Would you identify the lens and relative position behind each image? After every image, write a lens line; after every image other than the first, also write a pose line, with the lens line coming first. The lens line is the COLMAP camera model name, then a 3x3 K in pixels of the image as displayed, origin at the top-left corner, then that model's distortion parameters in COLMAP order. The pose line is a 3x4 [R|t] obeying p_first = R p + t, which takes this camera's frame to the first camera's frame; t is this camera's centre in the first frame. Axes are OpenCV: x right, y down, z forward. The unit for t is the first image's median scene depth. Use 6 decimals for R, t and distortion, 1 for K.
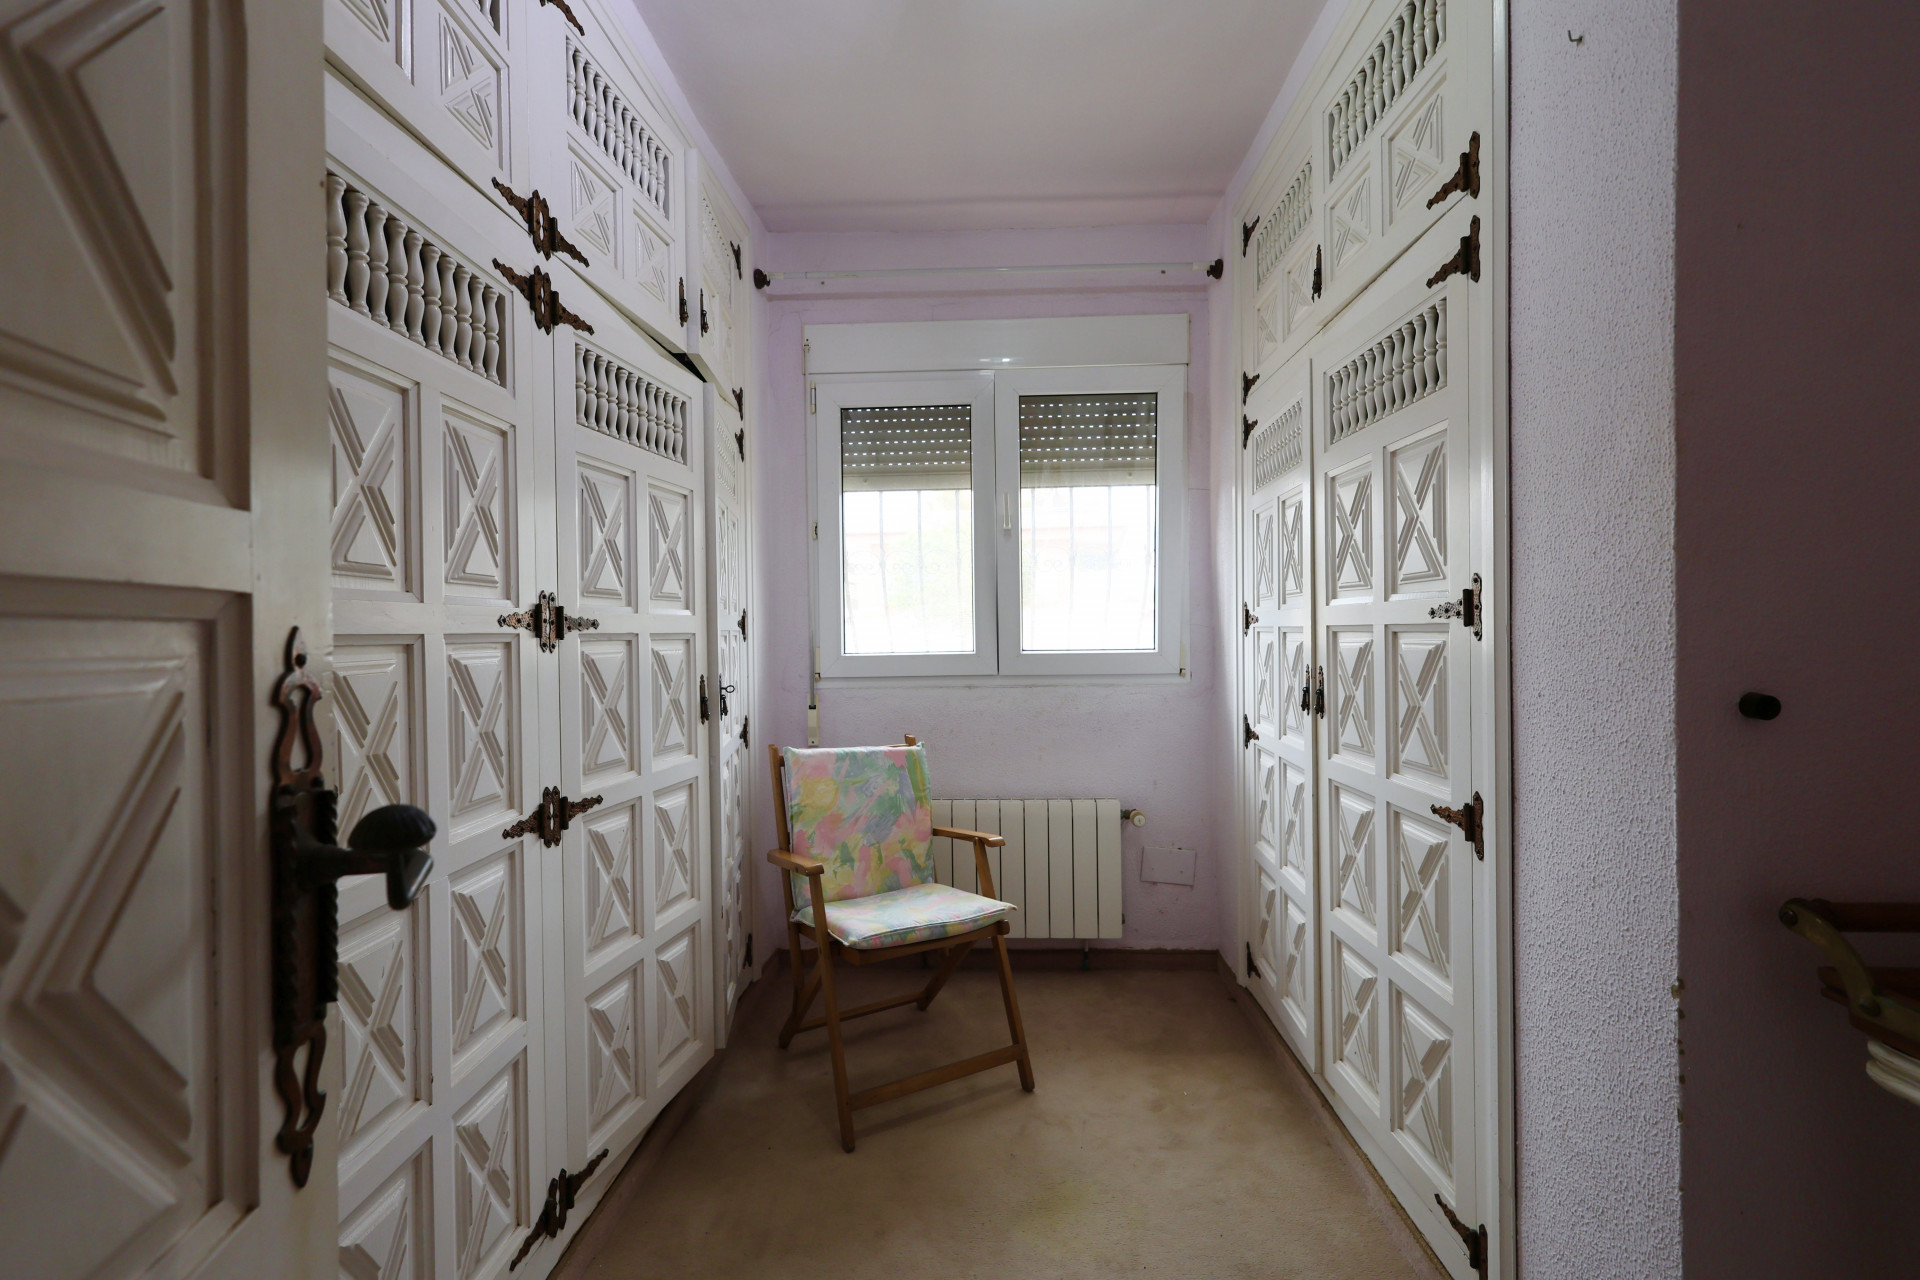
lens RADIAL K [[921.8, 0, 958.8], [0, 921.8, 635.0], [0, 0, 1]] dist [-0.010302, 0.001895]
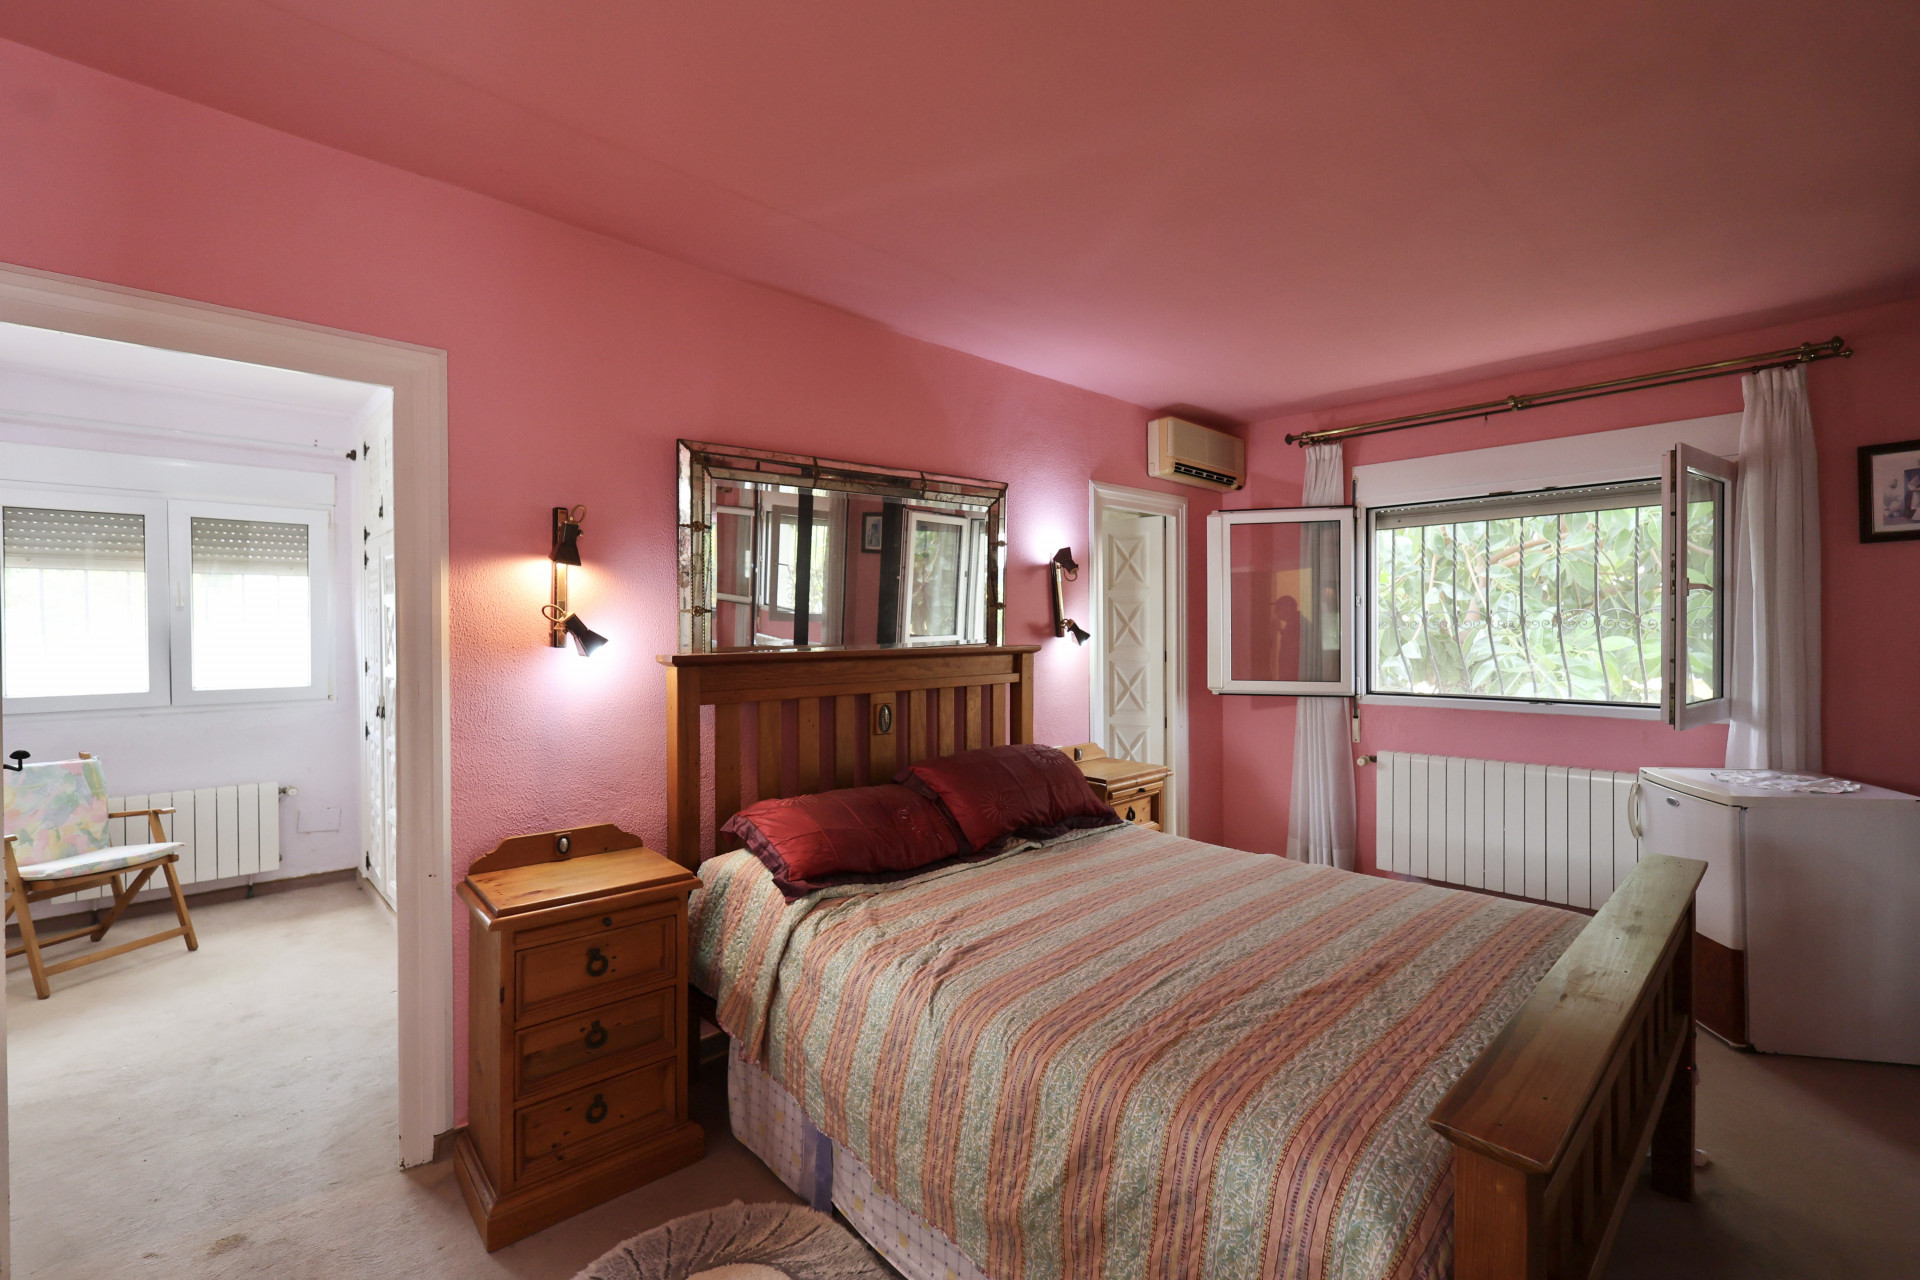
lens RADIAL K [[834.6, 0, 966.9], [0, 834.6, 641.7], [0, 0, 1]] dist [0.002531, 0.000179]
pose [[0.698646, 0.000601, 0.715468, -0.027459], [0.003568, 0.999984, -0.004324, -0.054628], [-0.715459, 0.005574, 0.698633, -0.924760]]
